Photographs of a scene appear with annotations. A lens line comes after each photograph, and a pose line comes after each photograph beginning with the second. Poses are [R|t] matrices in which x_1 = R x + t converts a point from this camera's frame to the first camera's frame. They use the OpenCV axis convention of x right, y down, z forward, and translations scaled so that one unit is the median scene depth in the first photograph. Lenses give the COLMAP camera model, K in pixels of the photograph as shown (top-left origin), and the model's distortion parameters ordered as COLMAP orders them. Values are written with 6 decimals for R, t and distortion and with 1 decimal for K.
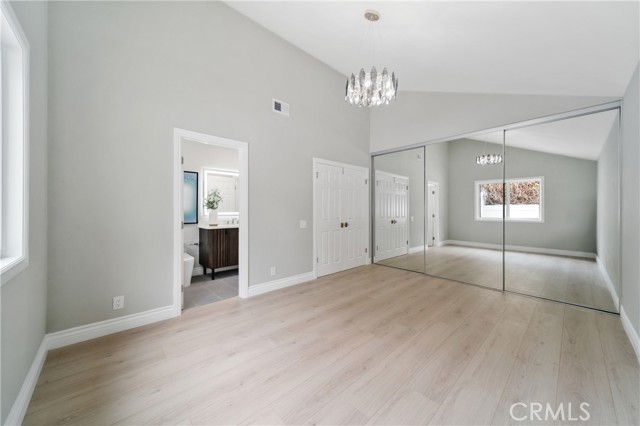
lens RADIAL K [[231.4, 0, 320.3], [0, 231.4, 210.6], [0, 0, 1]] dist [0.000219, 0.000022]
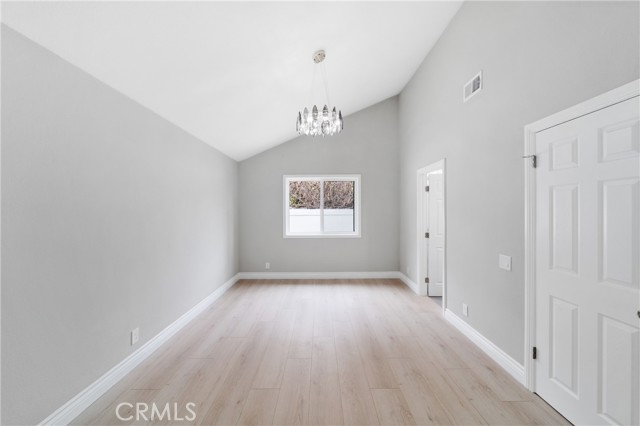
lens RADIAL K [[231.4, 0, 319.9], [0, 231.4, 212.8], [0, 0, 1]] dist [0.000219, 0.000022]
pose [[-0.682703, 0.005093, -0.730678, 0.732383], [0.001604, 0.999984, 0.005472, -0.072415], [0.730694, 0.002563, -0.682700, 1.245933]]
